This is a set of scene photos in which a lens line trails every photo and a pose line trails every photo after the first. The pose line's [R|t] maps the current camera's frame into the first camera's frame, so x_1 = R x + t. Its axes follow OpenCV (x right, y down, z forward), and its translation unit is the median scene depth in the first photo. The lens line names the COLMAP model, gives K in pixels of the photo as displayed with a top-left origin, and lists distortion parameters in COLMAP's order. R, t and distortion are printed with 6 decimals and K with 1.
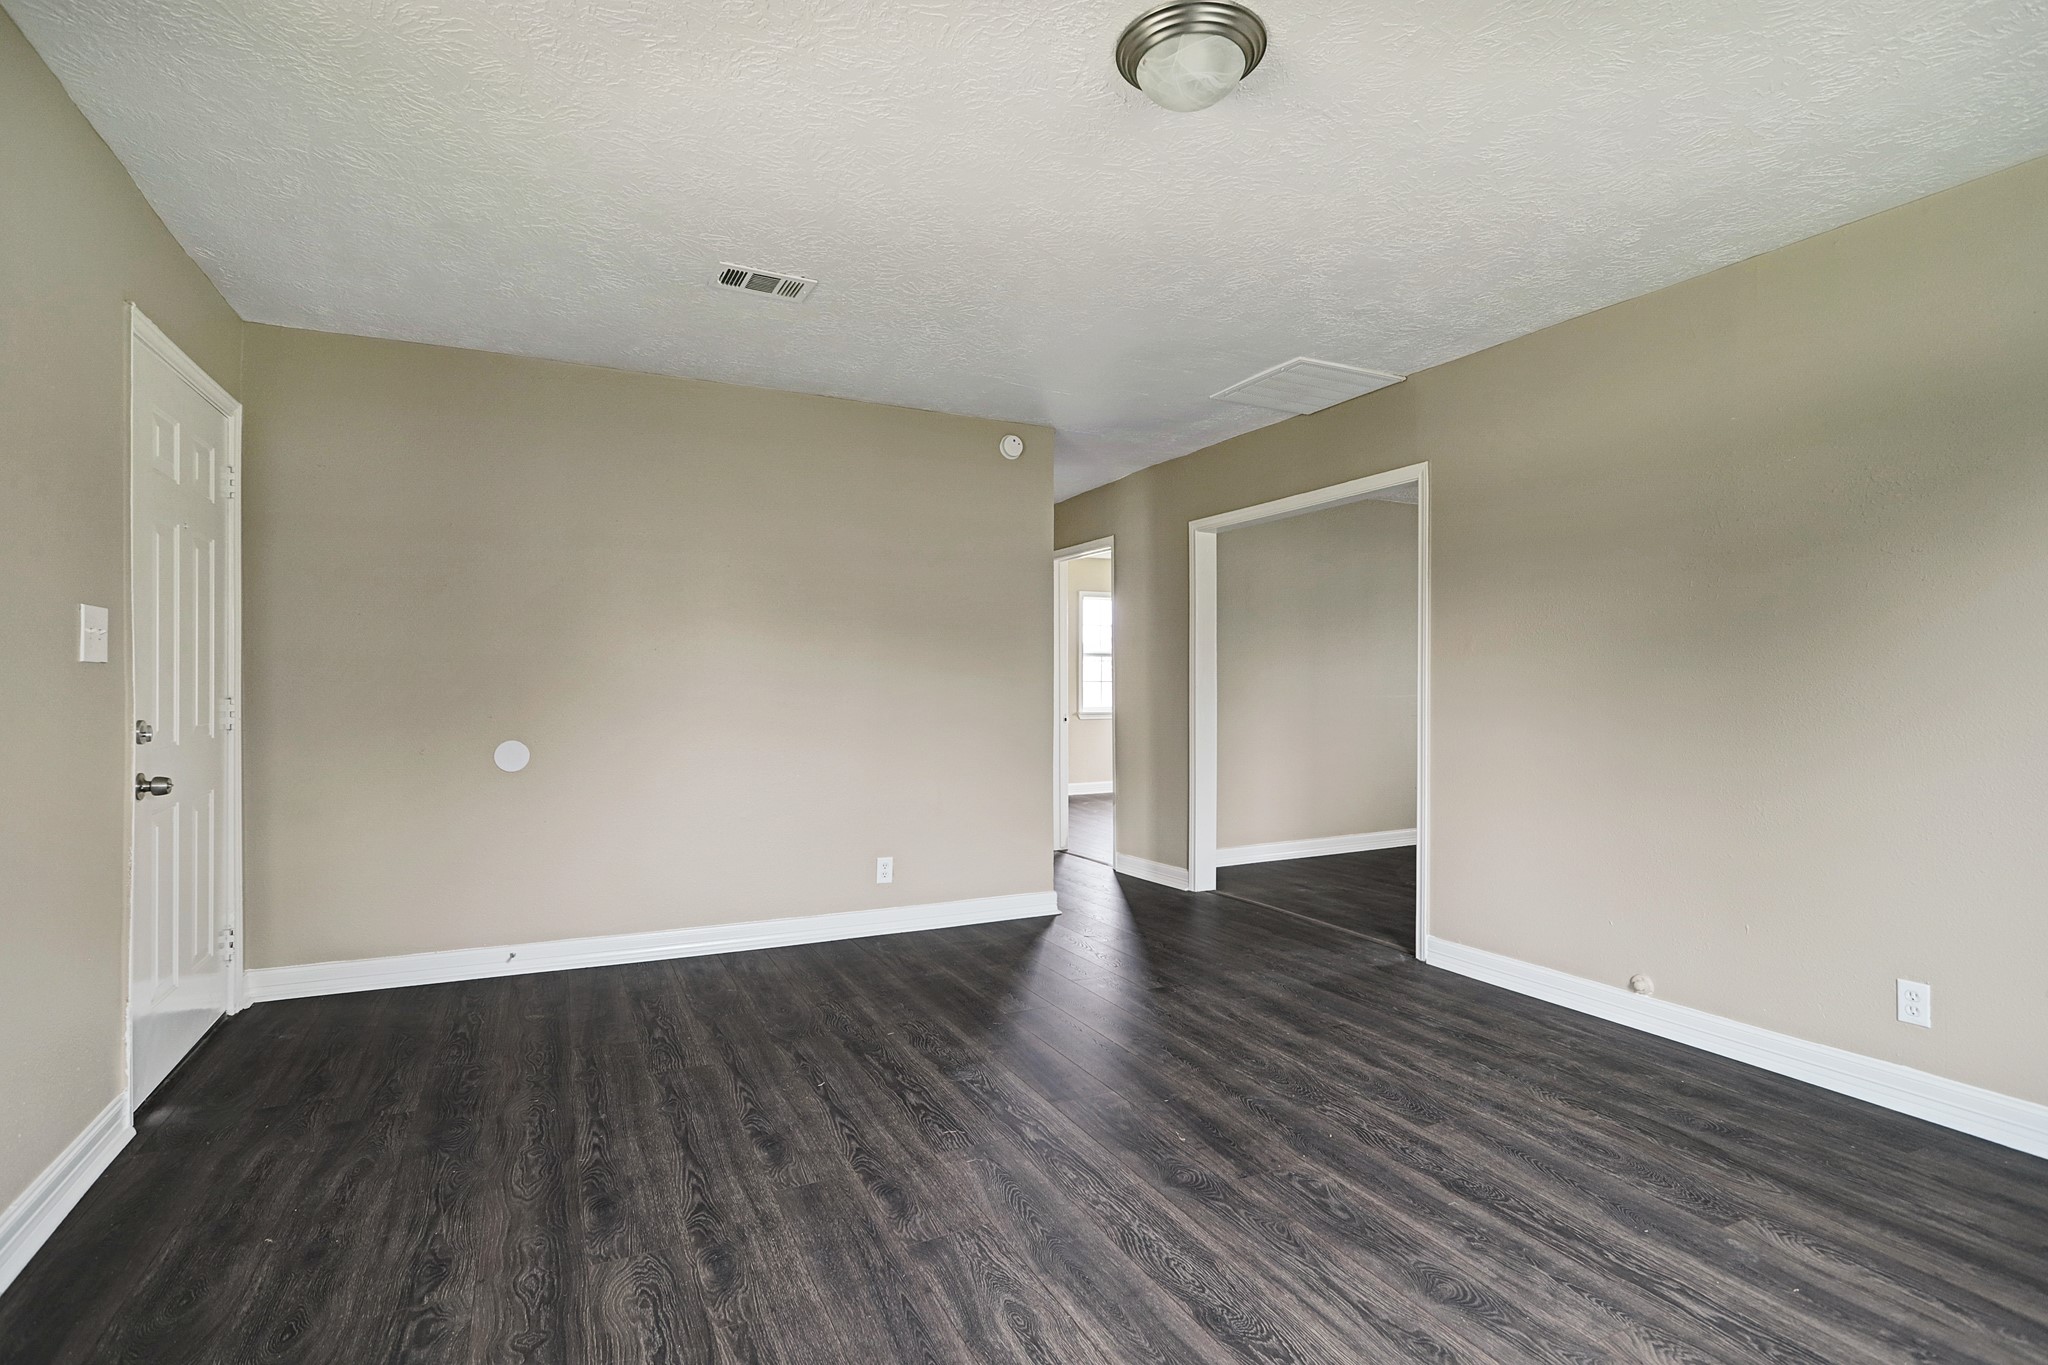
lens RADIAL K [[1005.0, 0, 1029.7], [0, 1005.0, 699.7], [0, 0, 1]] dist [-0.001153, 0.000706]
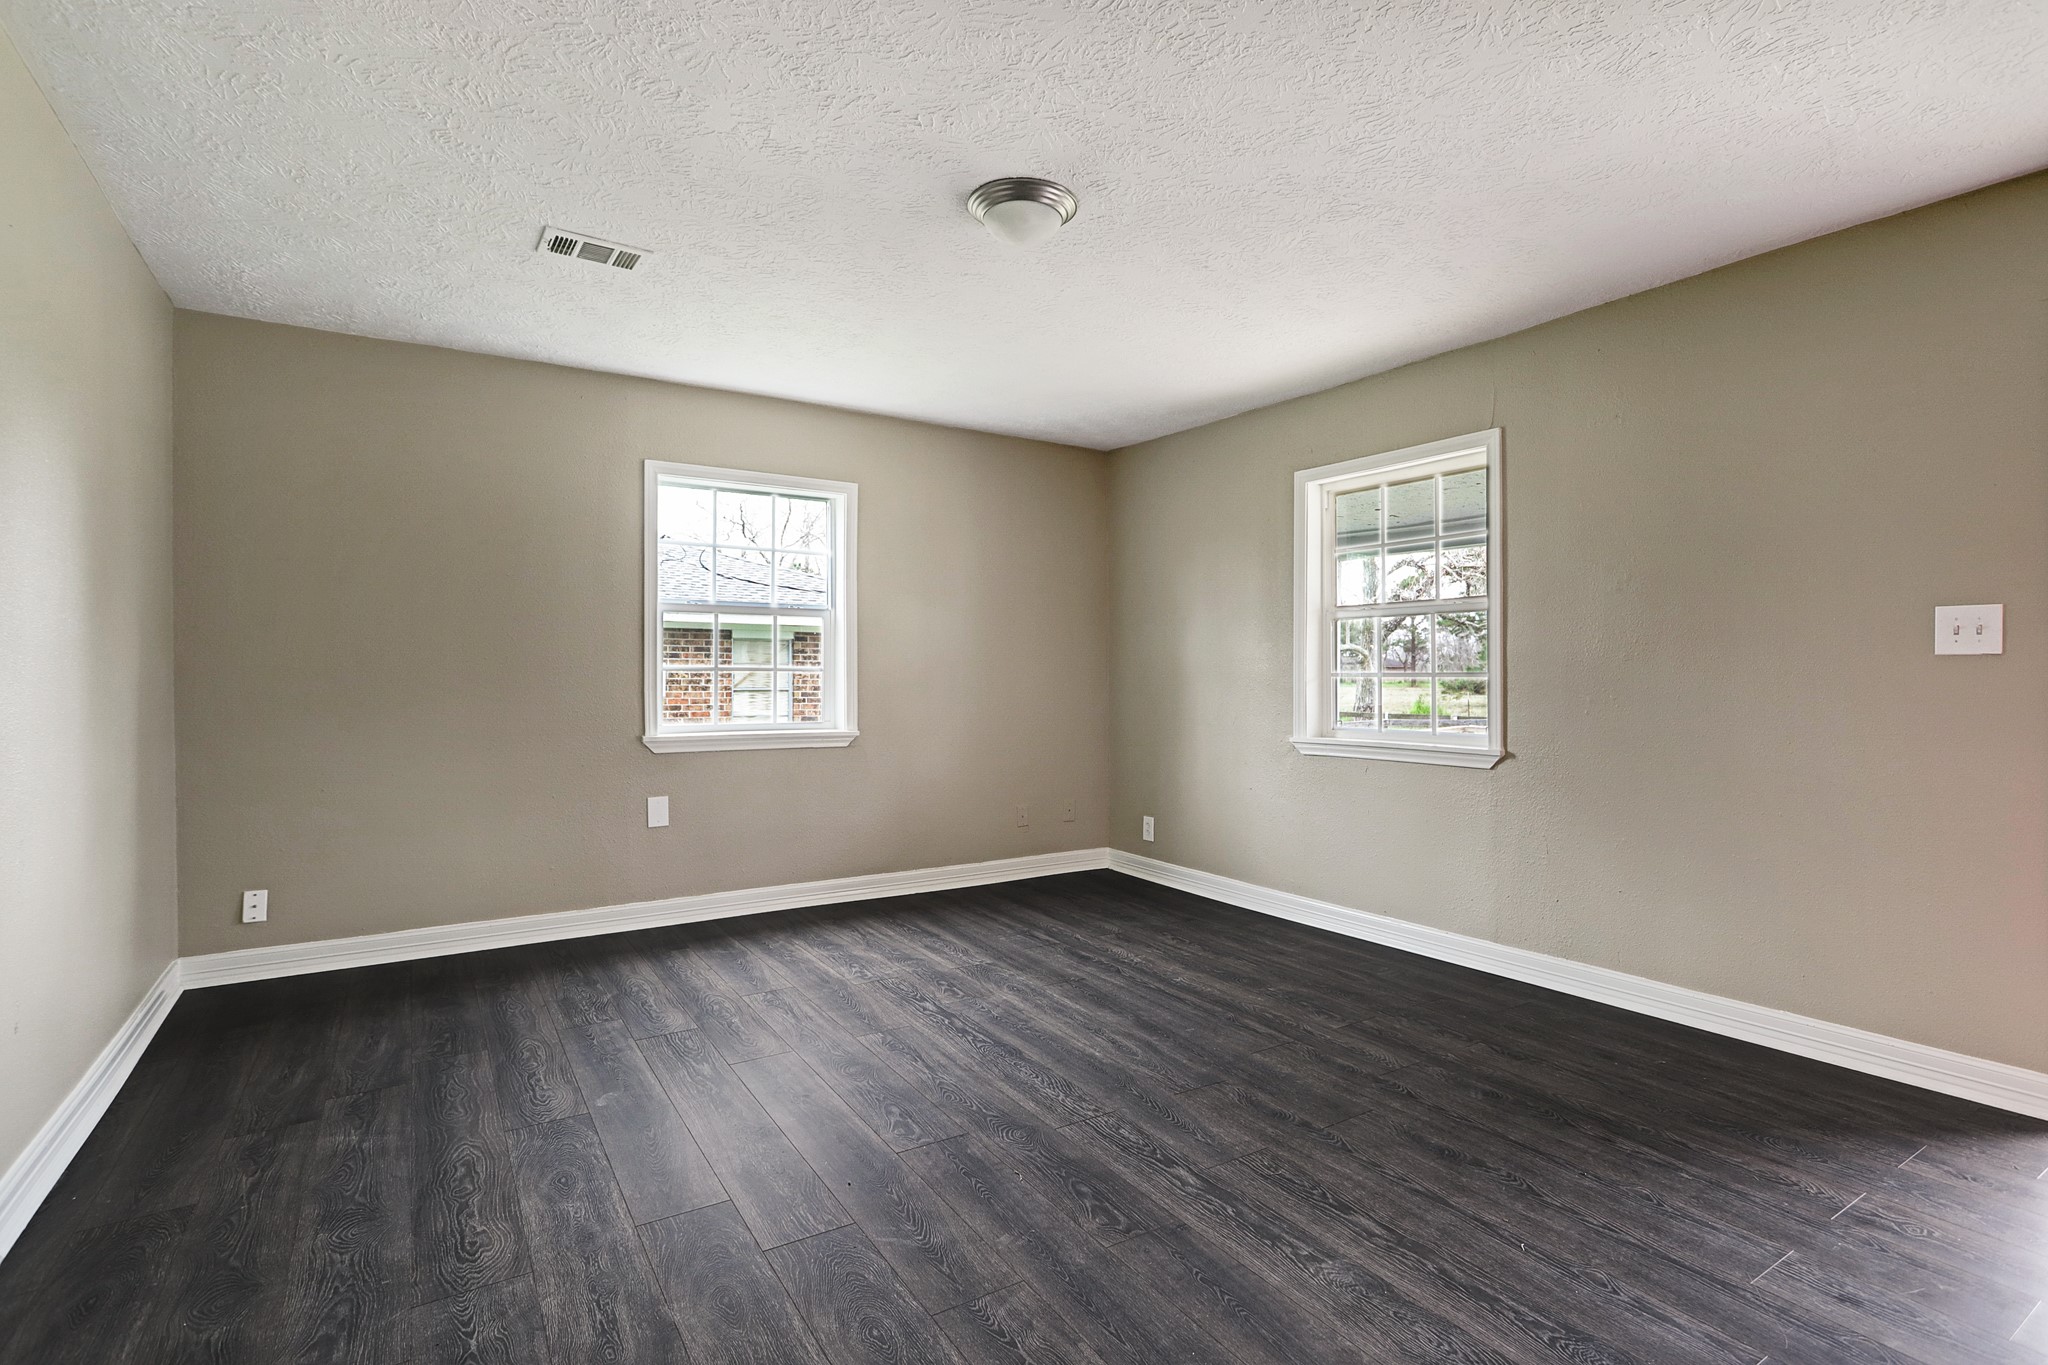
lens RADIAL K [[951.4, 0, 1024.0], [0, 951.4, 682.5], [0, 0, 1]] dist [0.001122, 0.000108]
pose [[-0.994714, 0.000110, -0.102685, 0.226872], [-0.002591, 0.999654, 0.026165, -0.027538], [0.102653, 0.026292, -0.994370, 1.792946]]
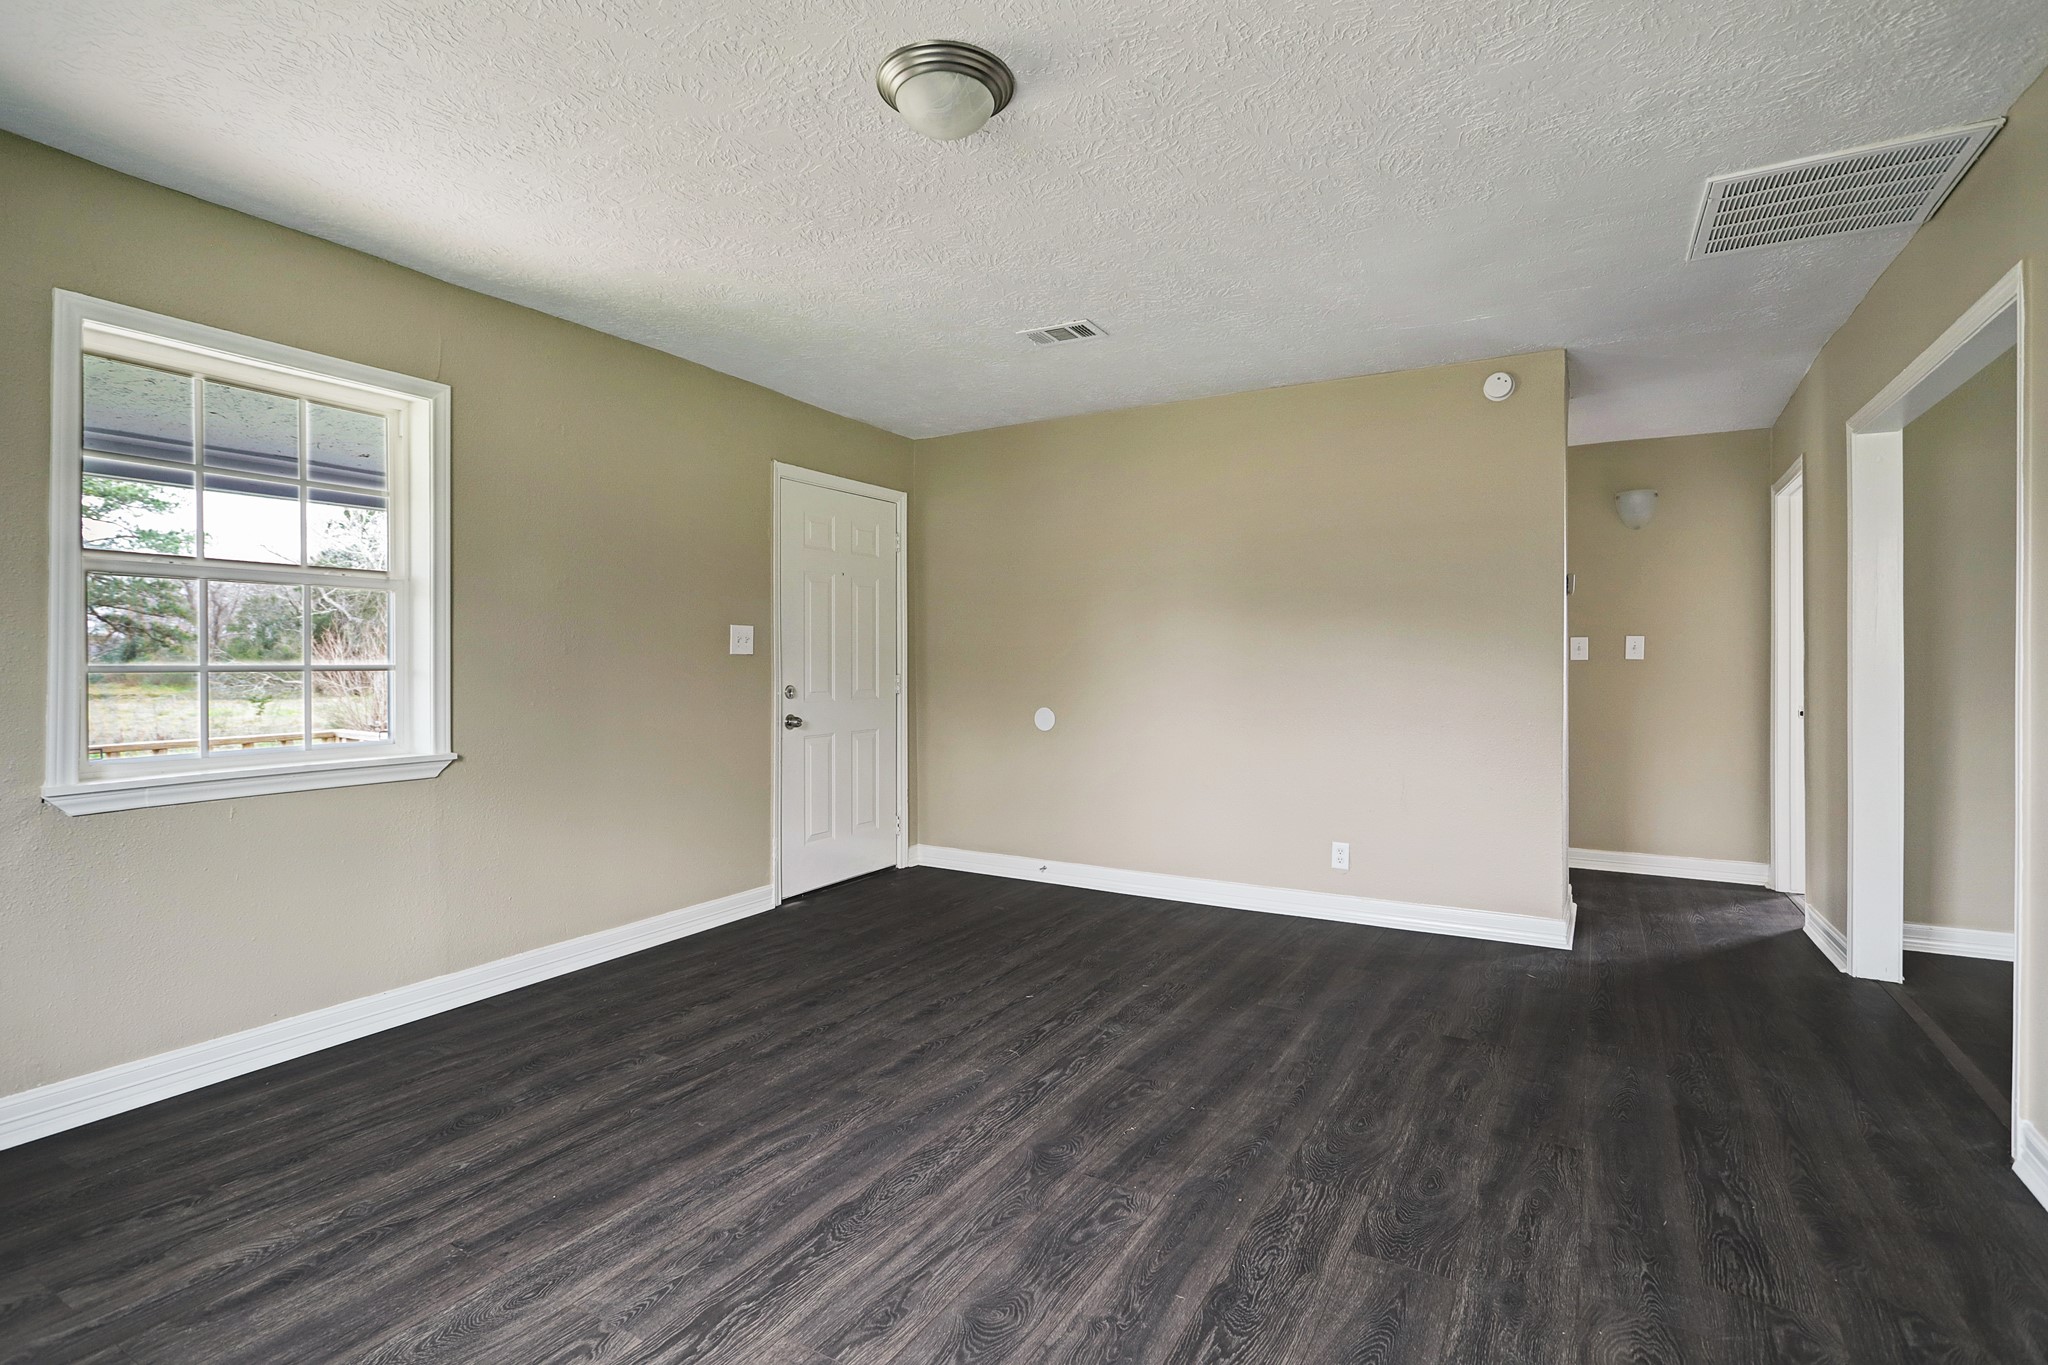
lens RADIAL K [[992.4, 0, 1019.2], [0, 992.4, 680.8], [0, 0, 1]] dist [-0.002686, 0.000794]
pose [[0.540085, 0.011981, -0.841525, 0.872880], [-0.012290, 0.999904, 0.006348, -0.004213], [0.841520, 0.006914, 0.540181, 0.381904]]
